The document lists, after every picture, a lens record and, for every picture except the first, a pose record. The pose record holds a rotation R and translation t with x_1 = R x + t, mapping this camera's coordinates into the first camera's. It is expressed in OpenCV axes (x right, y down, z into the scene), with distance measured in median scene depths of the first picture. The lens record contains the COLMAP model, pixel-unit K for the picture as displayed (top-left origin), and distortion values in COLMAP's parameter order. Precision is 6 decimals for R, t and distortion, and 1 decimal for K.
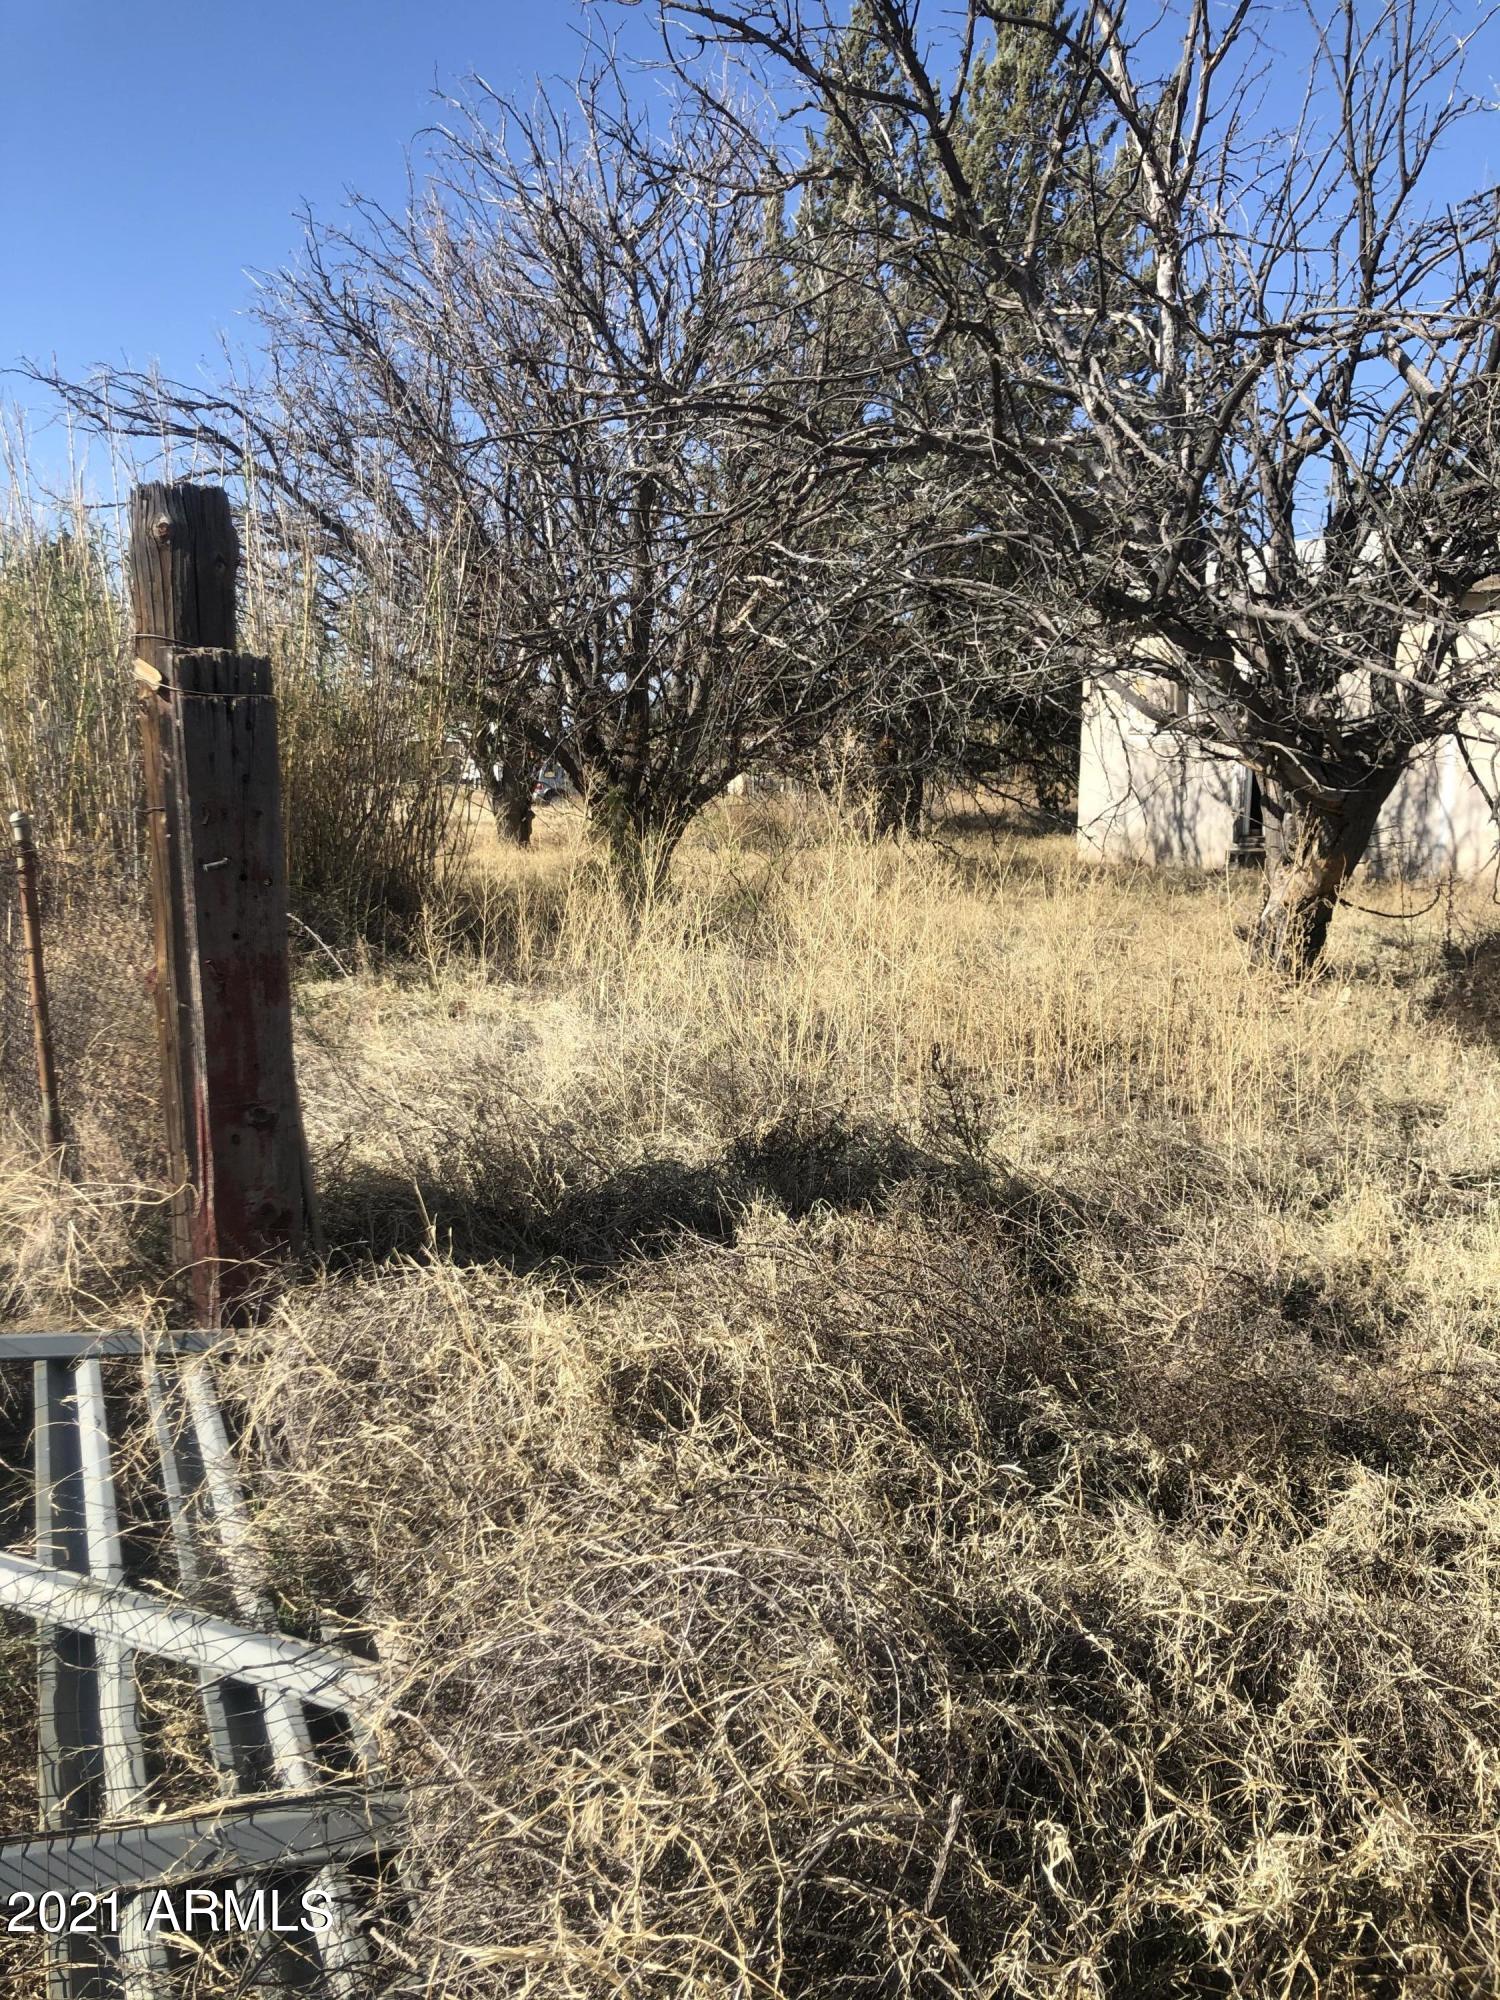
lens RADIAL K [[1626.3, 0, 766.2], [0, 1626.3, 1016.5], [0, 0, 1]] dist [0.004997, -0.001328]
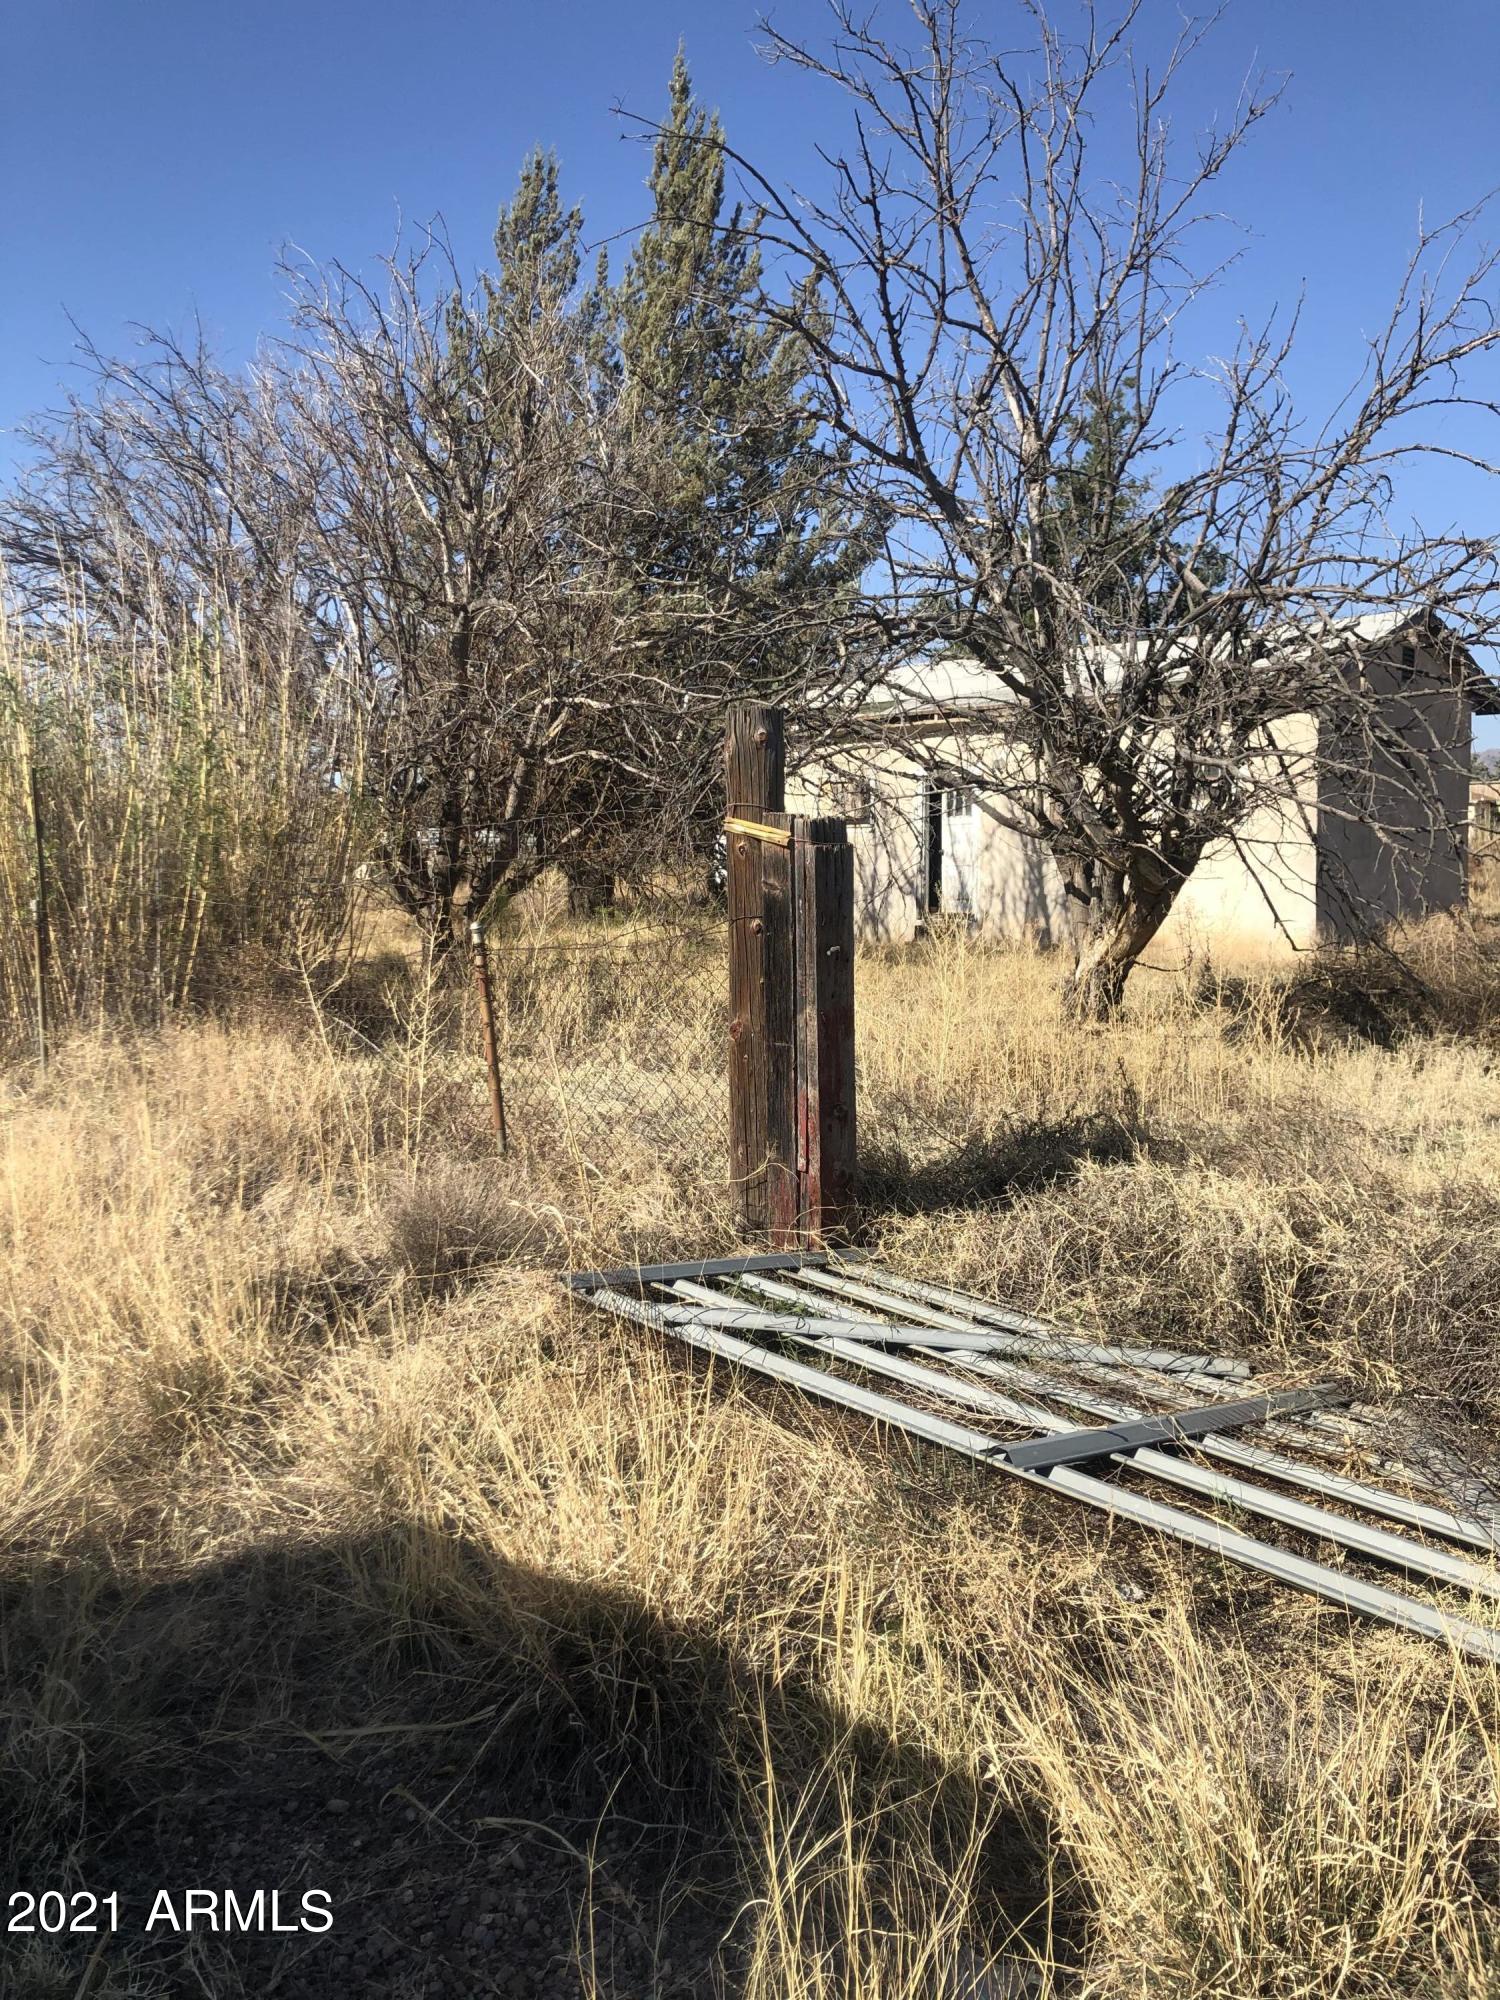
lens RADIAL K [[1594.4, 0, 745.9], [0, 1594.4, 1052.4], [0, 0, 1]] dist [0.028353, -0.094394]
pose [[0.963777, -0.047492, 0.262448, -0.375257], [0.054274, 0.998352, -0.018651, 0.017252], [-0.261130, 0.032219, 0.964766, -0.218245]]
